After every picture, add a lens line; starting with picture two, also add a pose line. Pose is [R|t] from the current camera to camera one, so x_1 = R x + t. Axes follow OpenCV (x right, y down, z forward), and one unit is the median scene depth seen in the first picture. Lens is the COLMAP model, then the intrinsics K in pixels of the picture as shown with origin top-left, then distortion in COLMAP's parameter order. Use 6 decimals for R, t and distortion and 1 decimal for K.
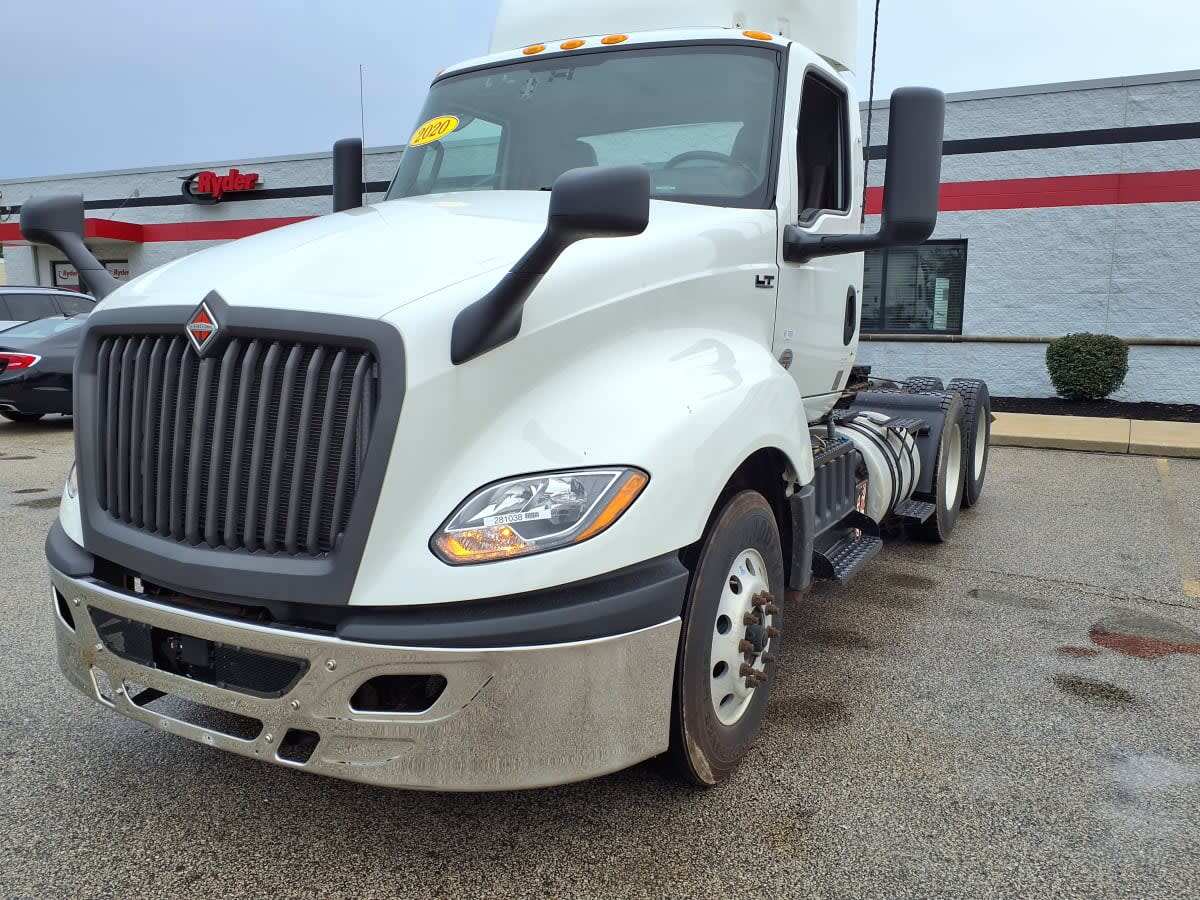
lens RADIAL K [[975.1, 0, 604.3], [0, 975.1, 441.7], [0, 0, 1]] dist [0.009493, 0.001735]
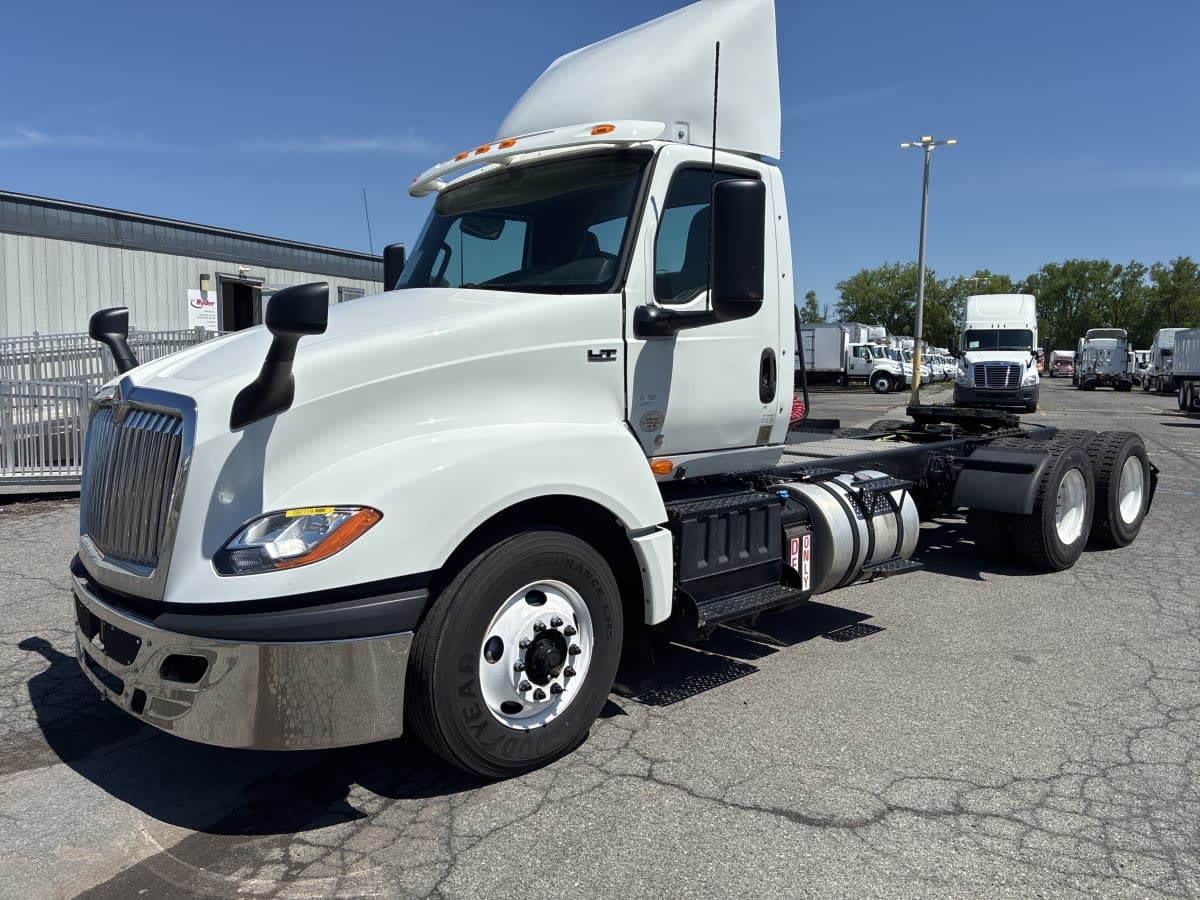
lens RADIAL K [[927.2, 0, 603.1], [0, 927.2, 440.1], [0, 0, 1]] dist [0.006223, 0.020535]
pose [[0.948983, 0.005174, -0.315286, 0.559580], [-0.022113, 0.998496, -0.050171, -0.007188], [0.314552, 0.054583, 0.947670, -0.050516]]
